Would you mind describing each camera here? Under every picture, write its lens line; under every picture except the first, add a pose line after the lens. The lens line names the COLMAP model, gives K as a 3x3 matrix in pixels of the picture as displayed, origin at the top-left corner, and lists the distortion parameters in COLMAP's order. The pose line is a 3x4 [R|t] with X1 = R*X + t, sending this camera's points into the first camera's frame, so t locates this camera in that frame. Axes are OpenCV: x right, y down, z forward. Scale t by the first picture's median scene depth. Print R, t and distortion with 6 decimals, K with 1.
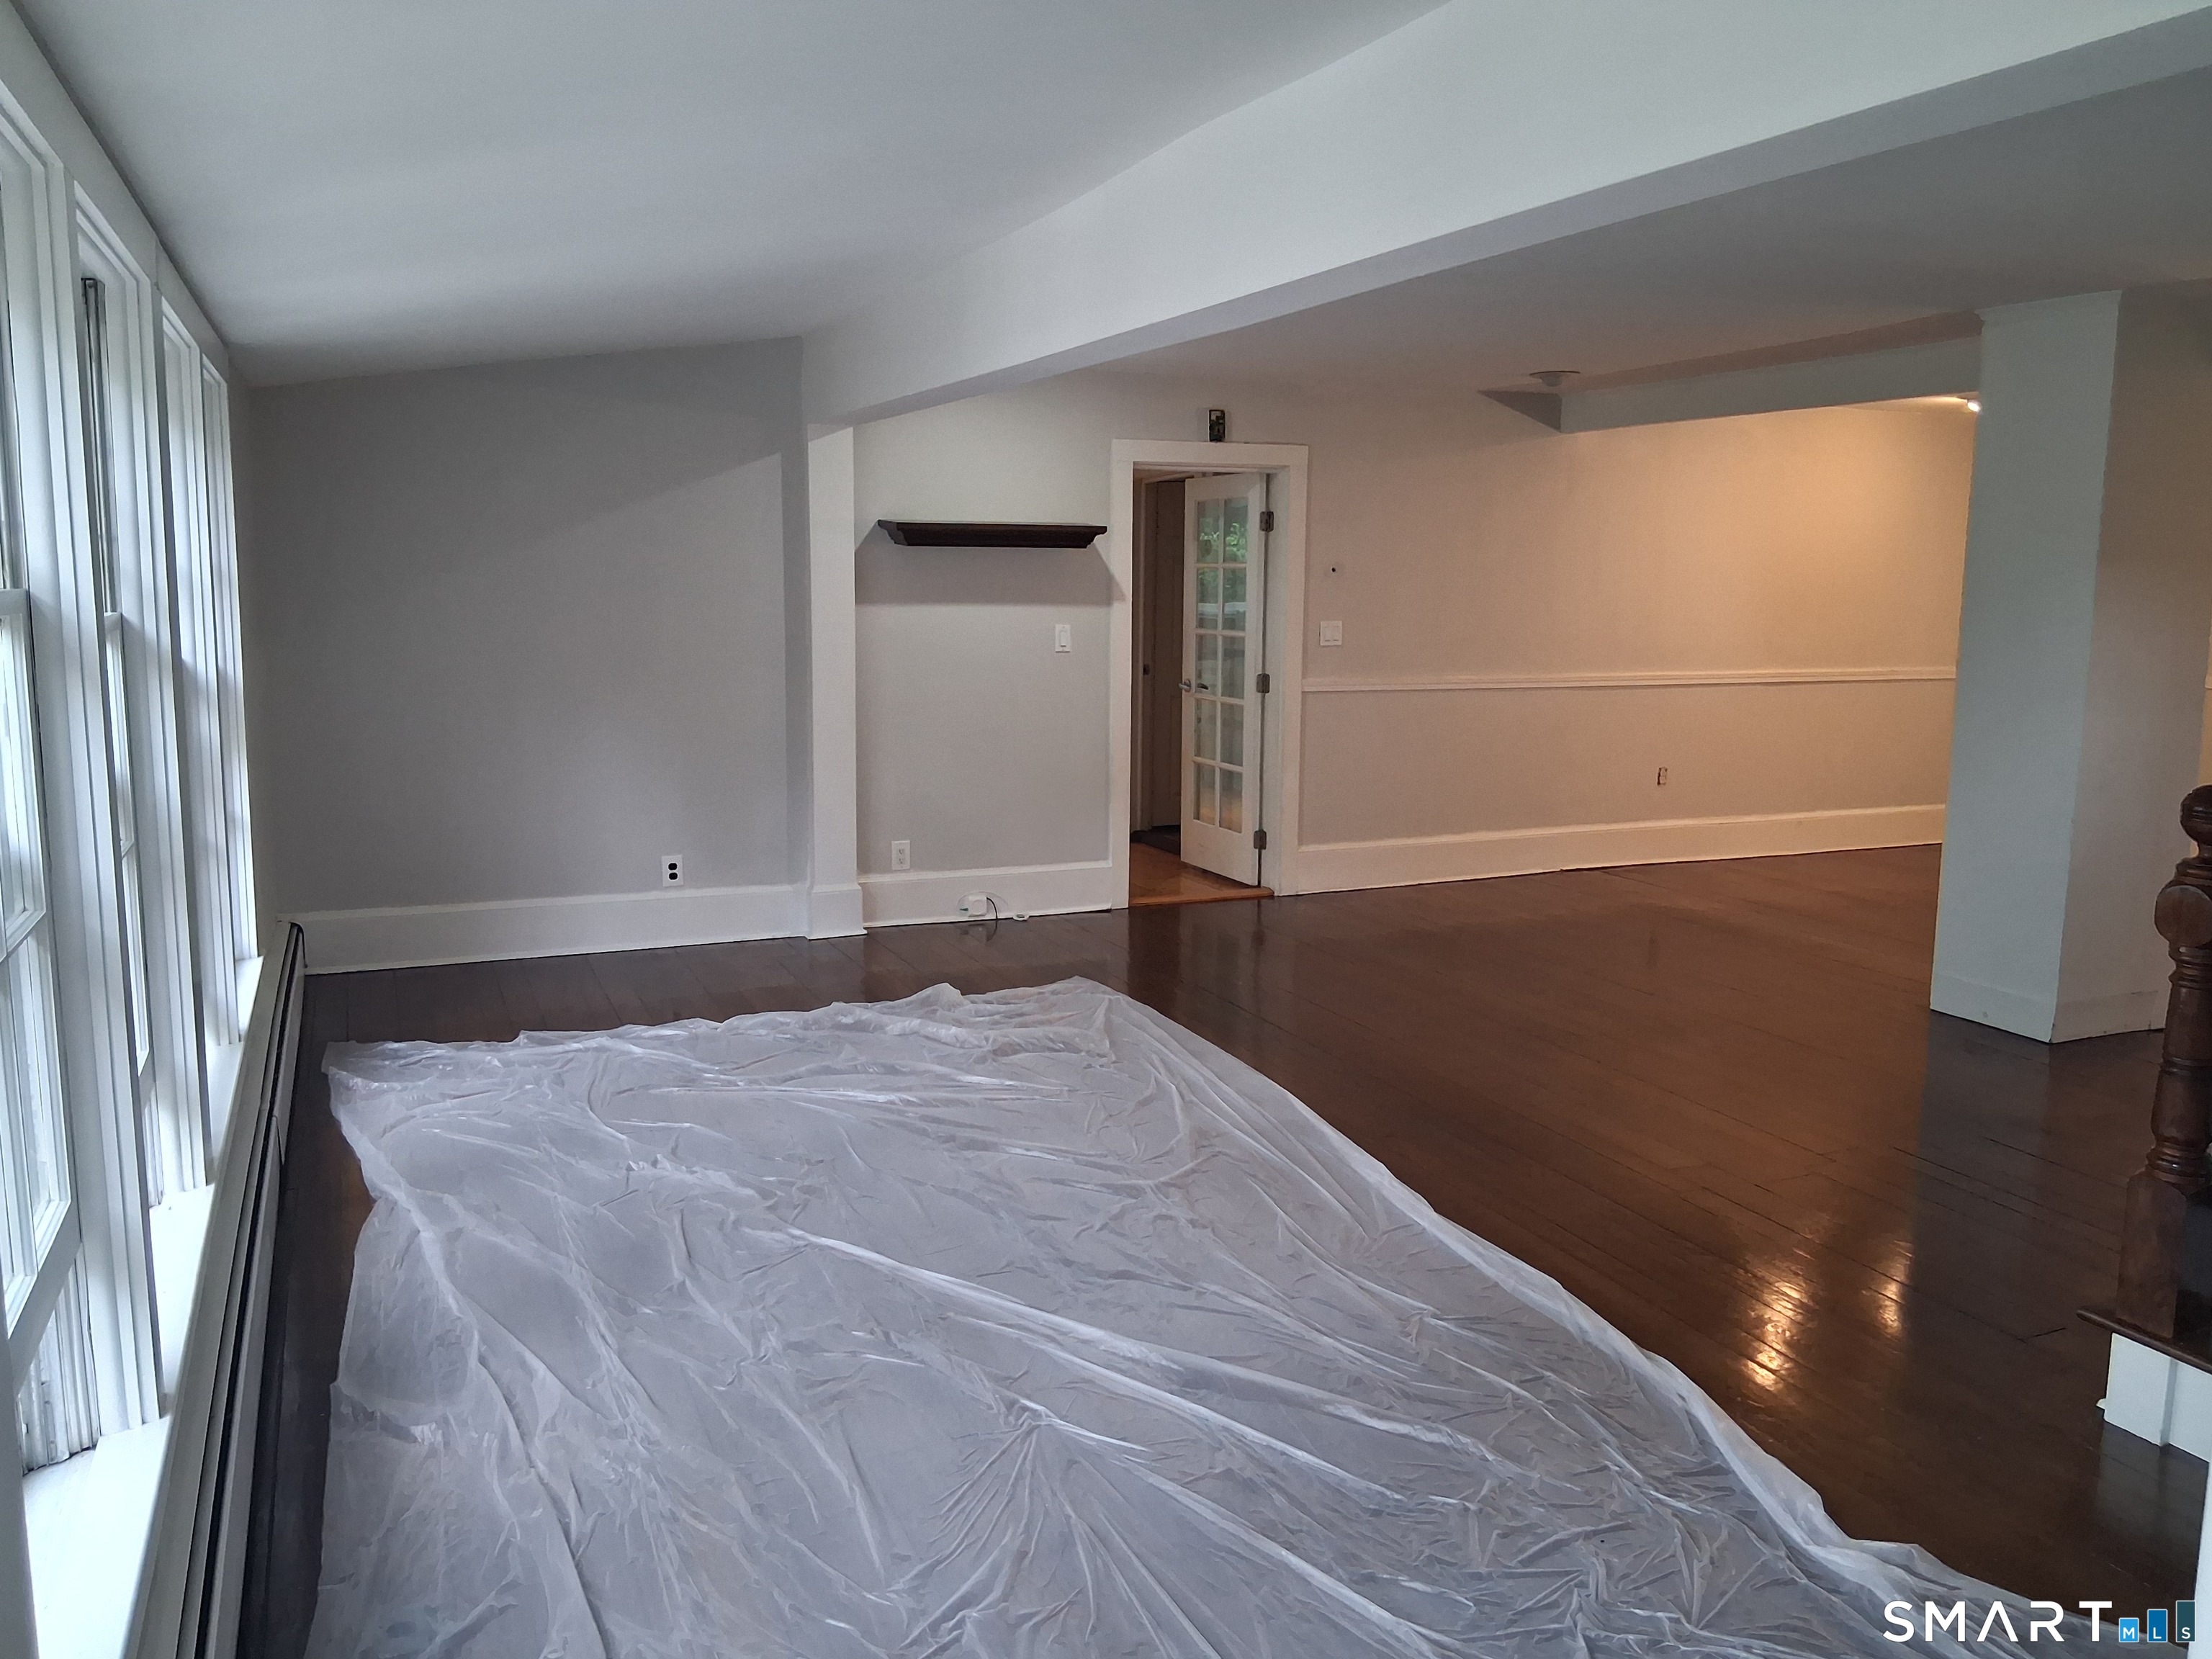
lens RADIAL K [[1675.7, 0, 1105.6], [0, 1675.7, 827.4], [0, 0, 1]] dist [0.125565, -0.196320]
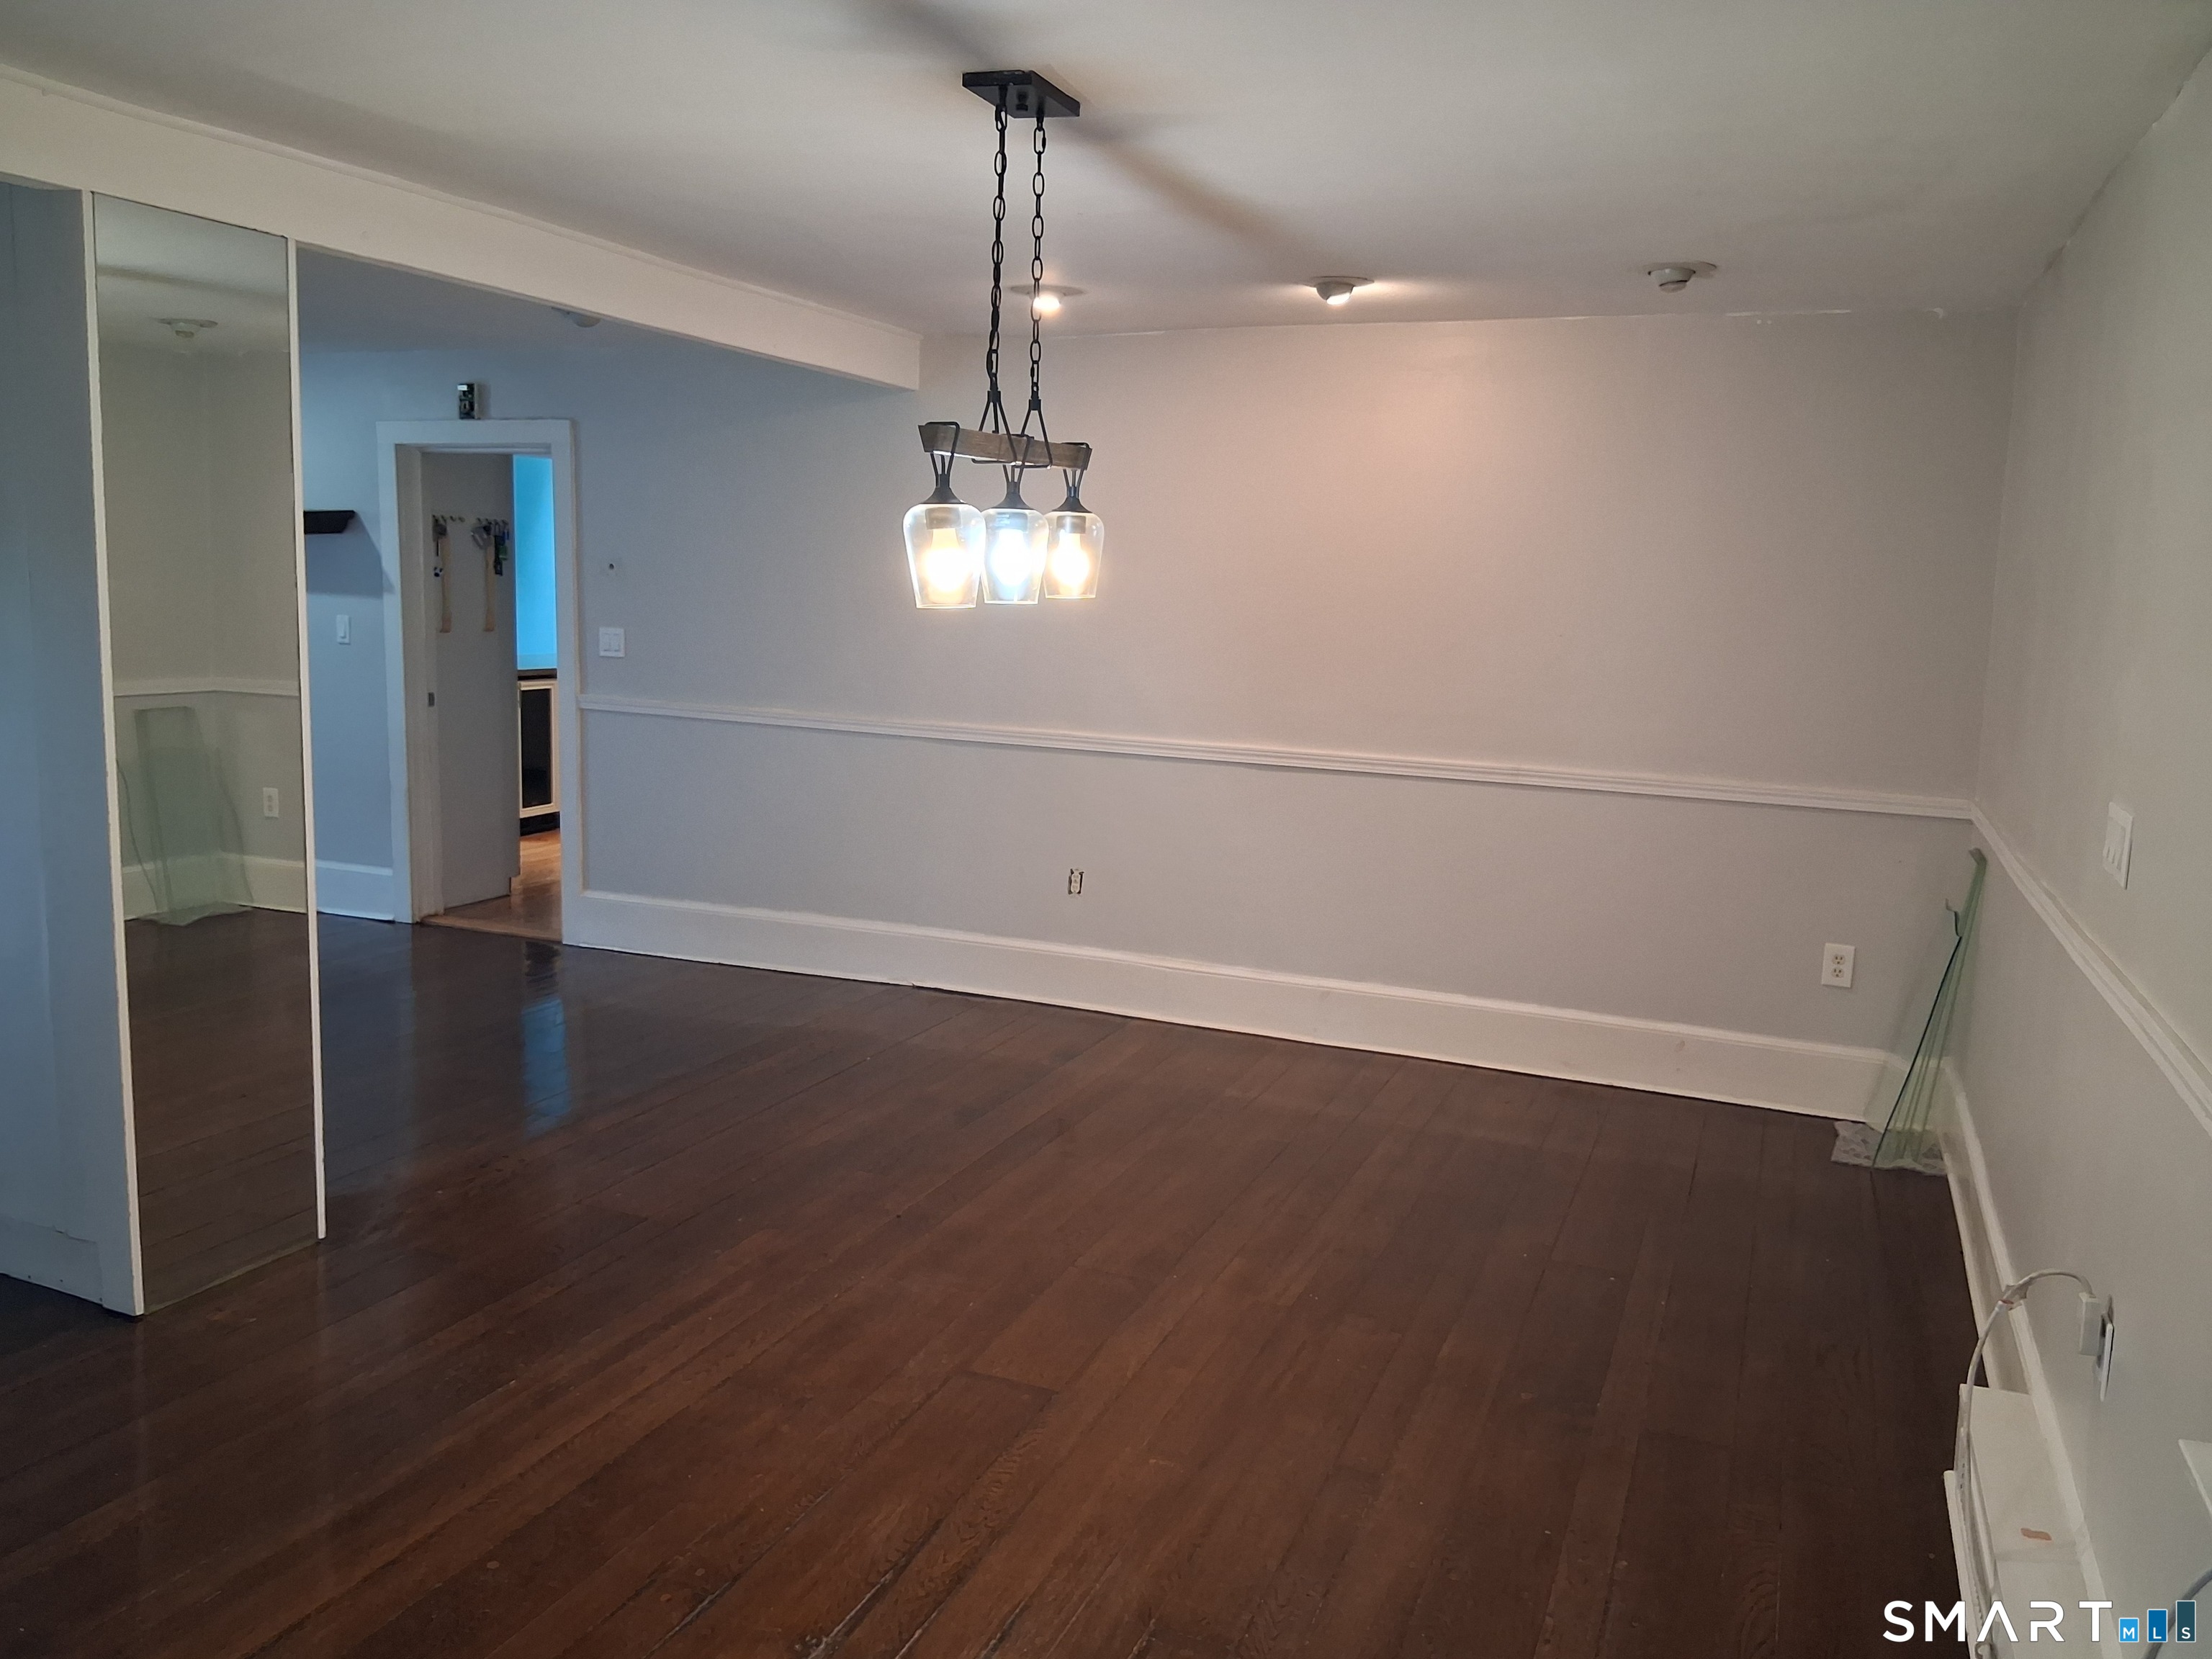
lens RADIAL K [[1675.7, 0, 1105.6], [0, 1675.7, 827.4], [0, 0, 1]] dist [0.125565, -0.196320]
pose [[0.685641, 0.118457, -0.718237, 0.957272], [-0.134063, 0.990342, 0.035356, -0.090349], [0.715488, 0.072047, 0.694900, 0.620765]]
